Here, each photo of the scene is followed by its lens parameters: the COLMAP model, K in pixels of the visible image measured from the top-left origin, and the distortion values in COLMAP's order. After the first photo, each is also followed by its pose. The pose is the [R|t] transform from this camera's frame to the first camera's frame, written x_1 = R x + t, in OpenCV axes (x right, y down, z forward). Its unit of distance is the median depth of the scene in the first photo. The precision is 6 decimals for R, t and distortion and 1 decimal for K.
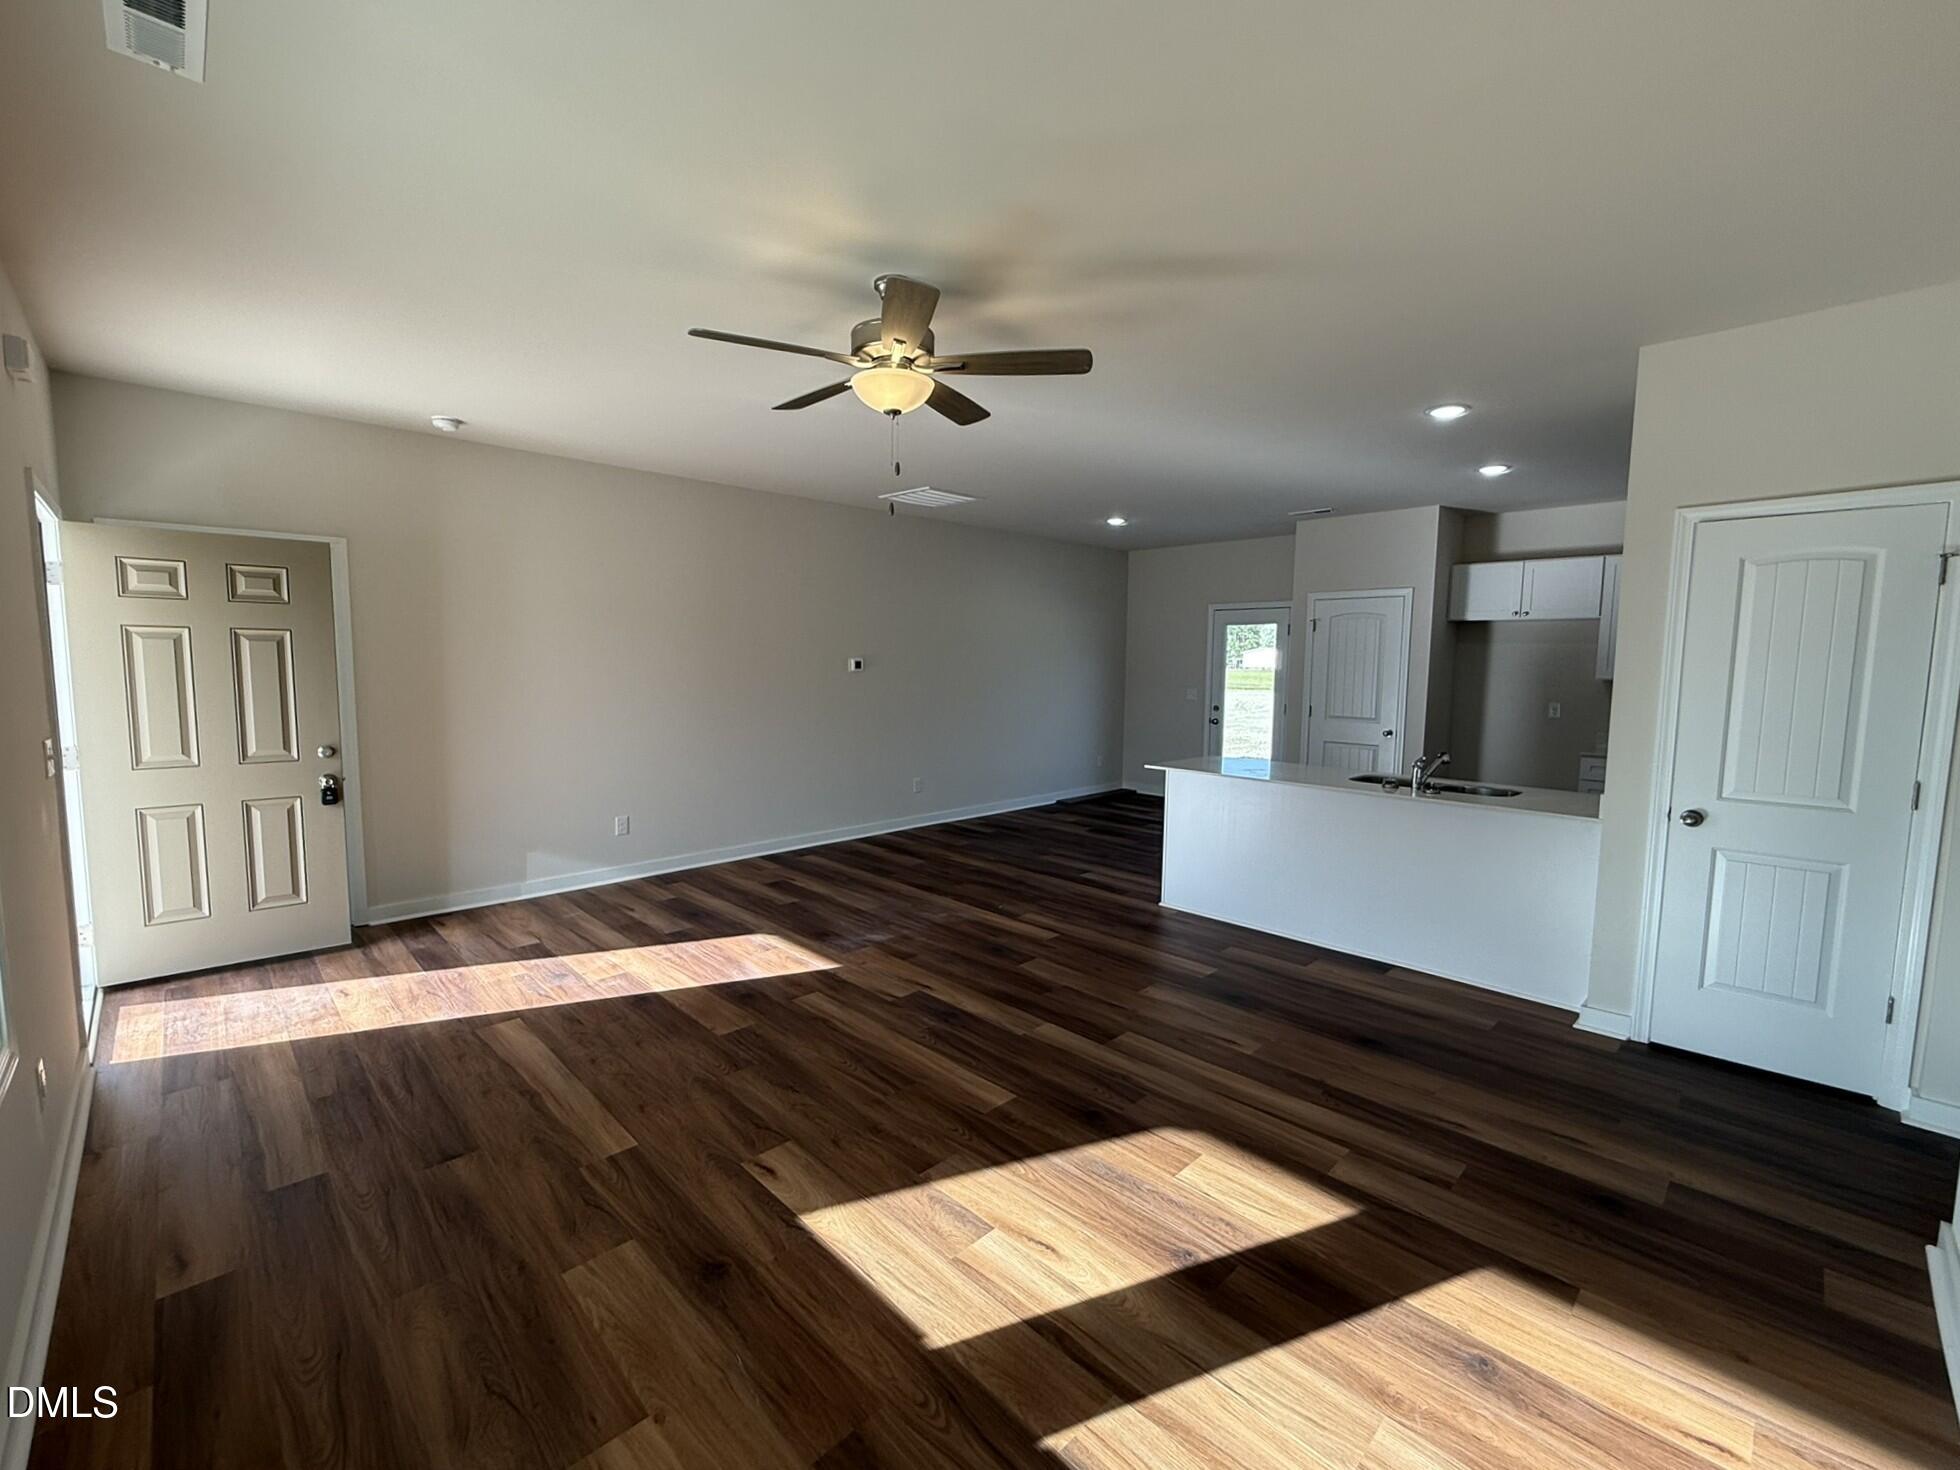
lens RADIAL K [[817.8, 0, 964.7], [0, 817.8, 736.0], [0, 0, 1]] dist [-0.000122, 0.000185]
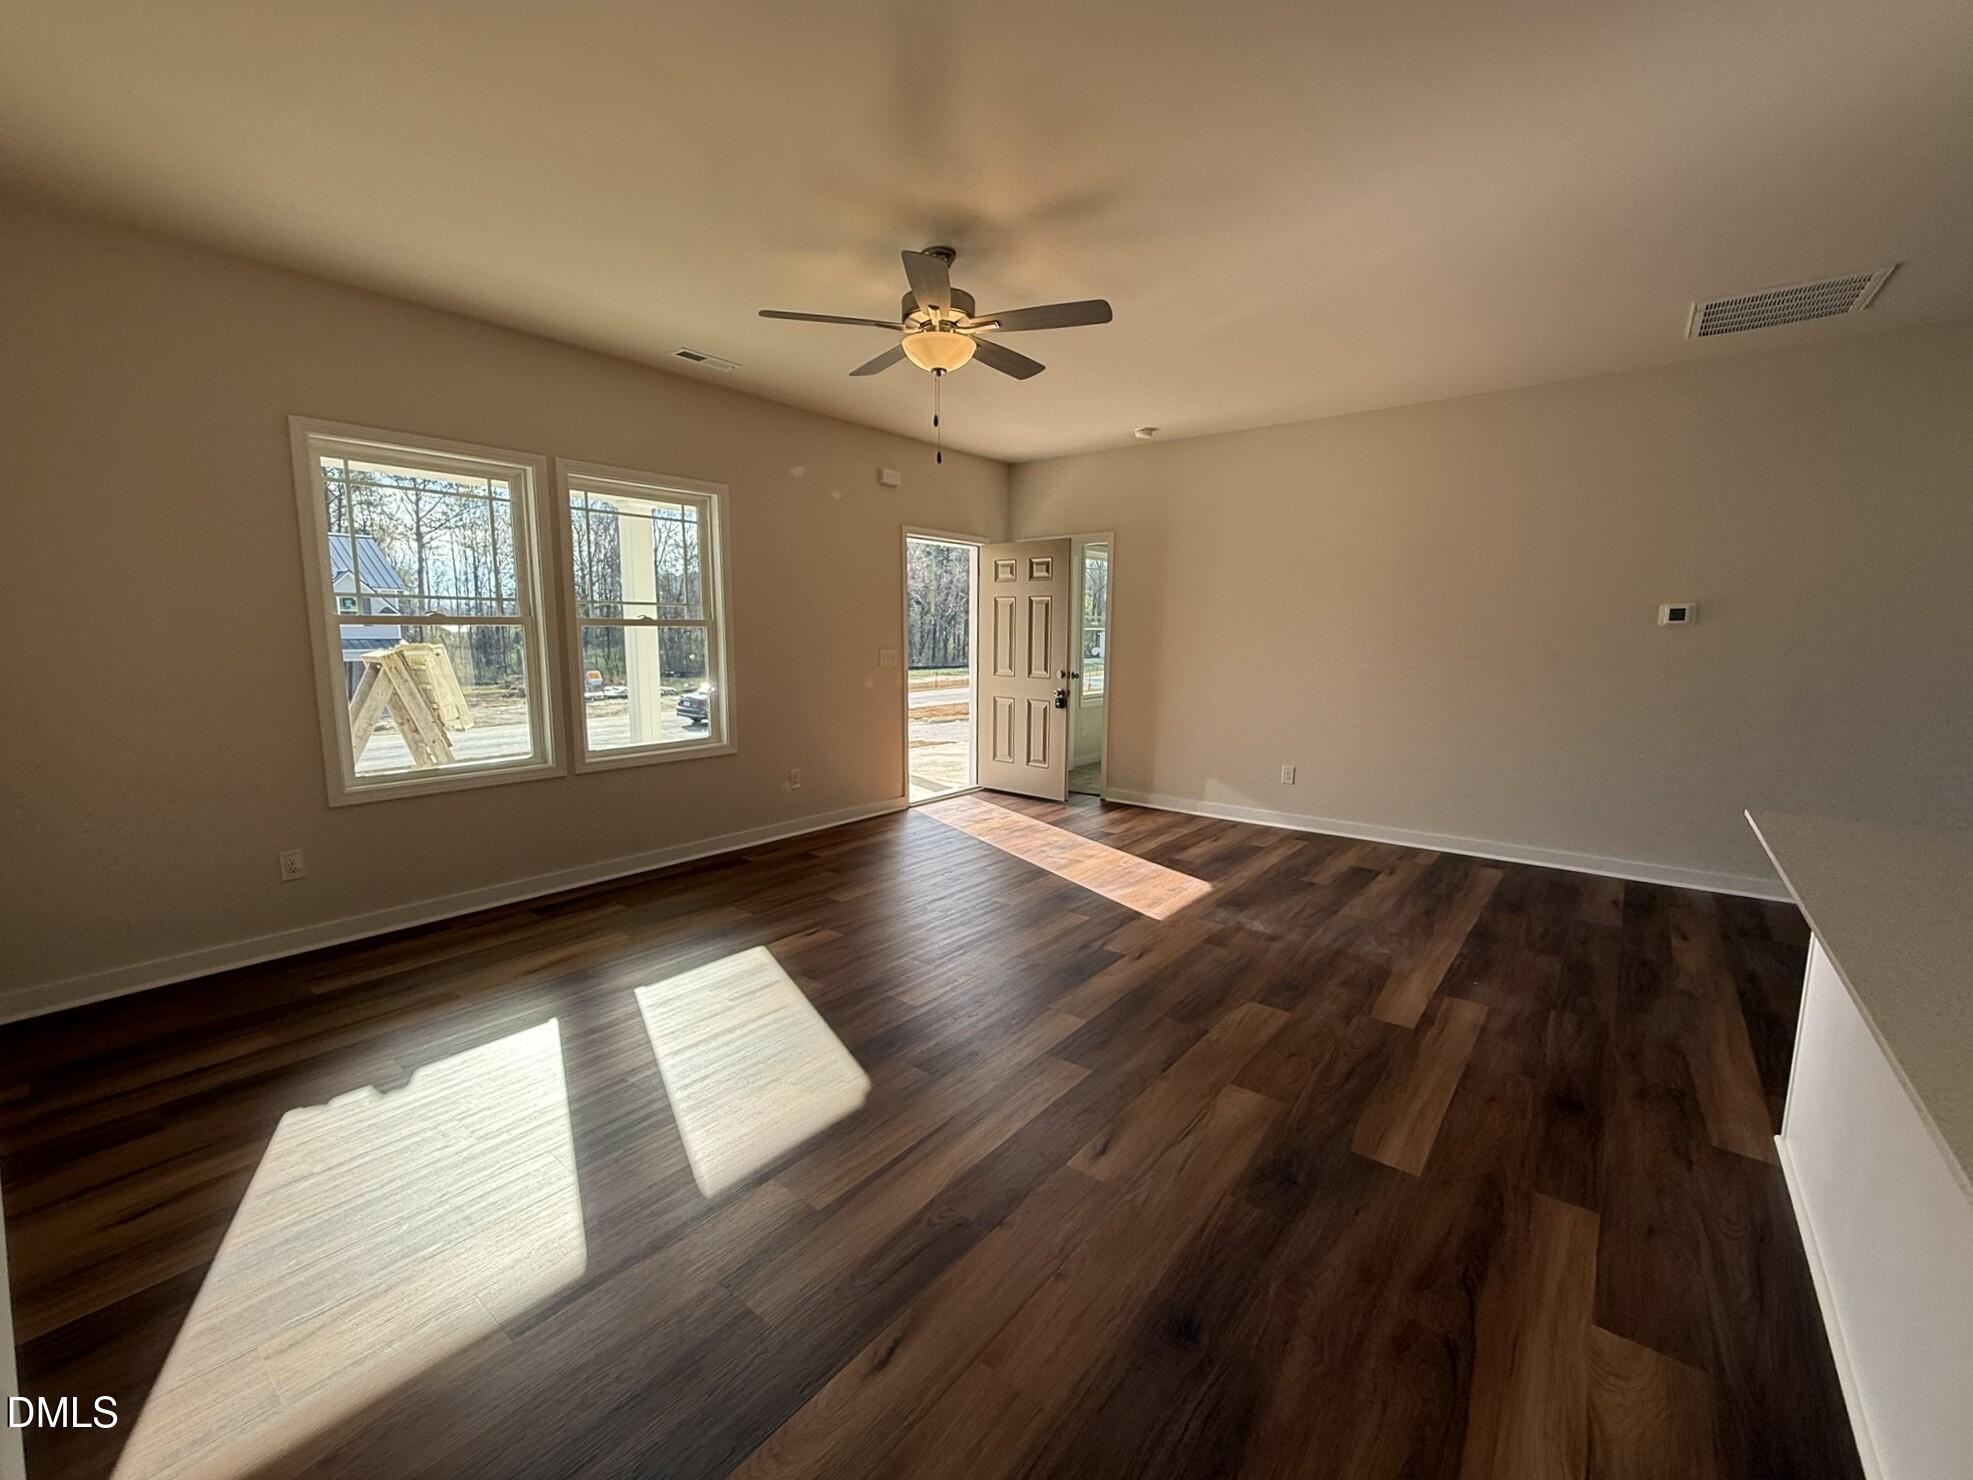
lens RADIAL K [[836.6, 0, 986.5], [0, 836.6, 740.0], [0, 0, 1]] dist [-0.000131, -0.000120]
pose [[0.124634, 0.119371, -0.984996, 0.815101], [-0.096405, 0.989496, 0.107718, -0.014951], [0.987508, 0.081533, 0.134833, 0.687659]]
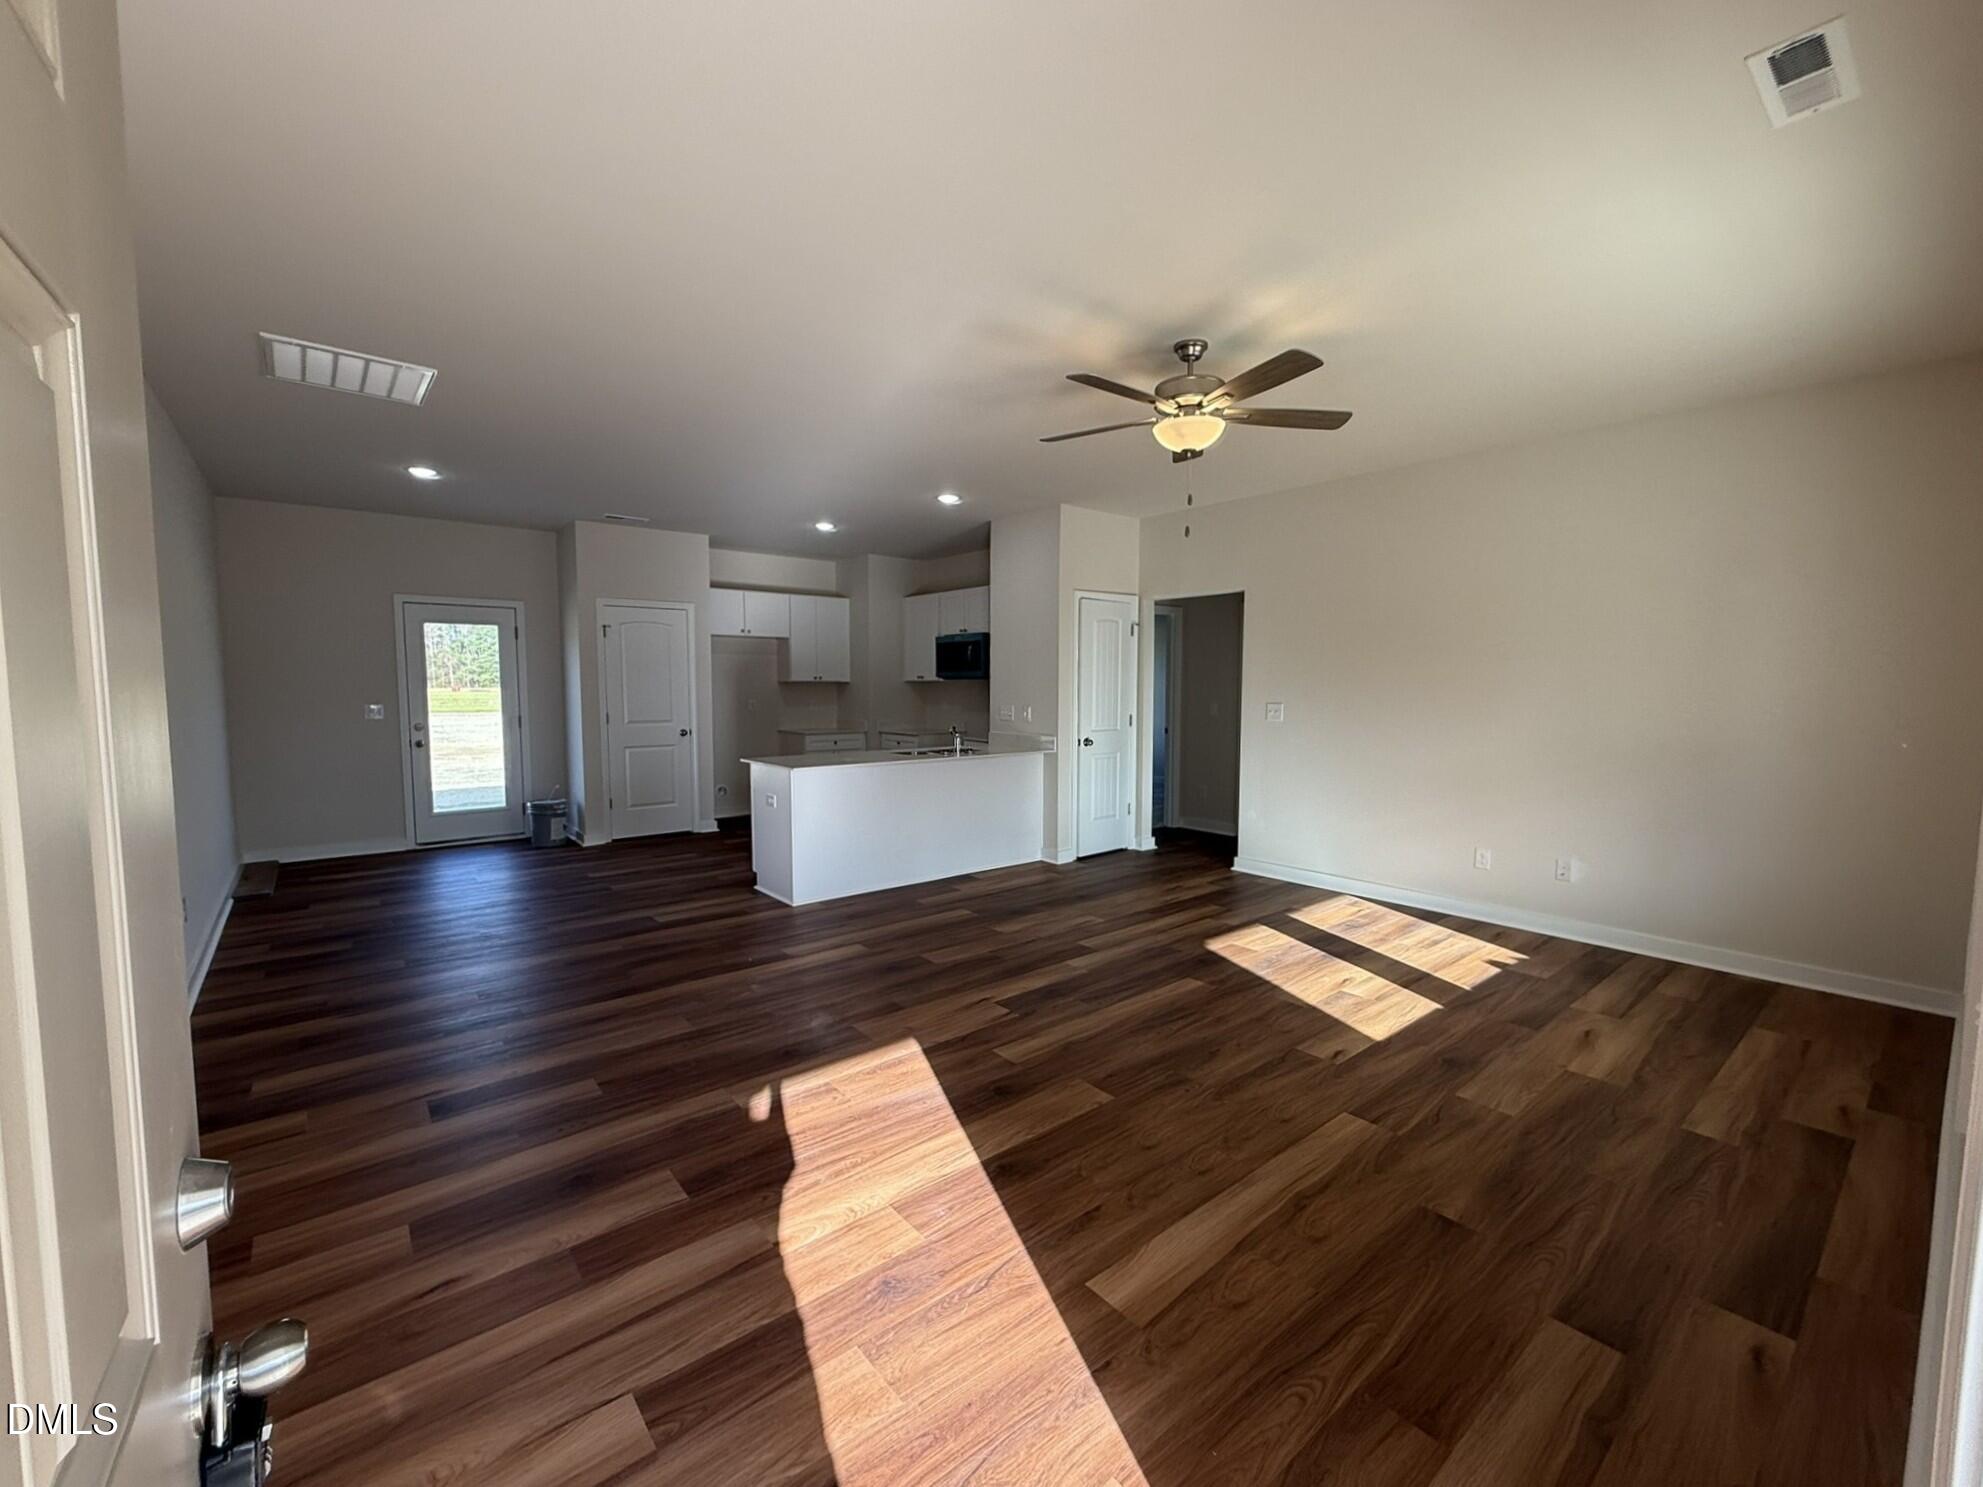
lens RADIAL K [[799.5, 0, 991.5], [0, 799.5, 743.5], [0, 0, 1]] dist [0.001716, 0.000068]
pose [[0.091233, -0.087761, 0.991955, -0.949991], [0.092487, 0.992550, 0.079308, -0.065563], [-0.991525, 0.084508, 0.098670, 0.873027]]
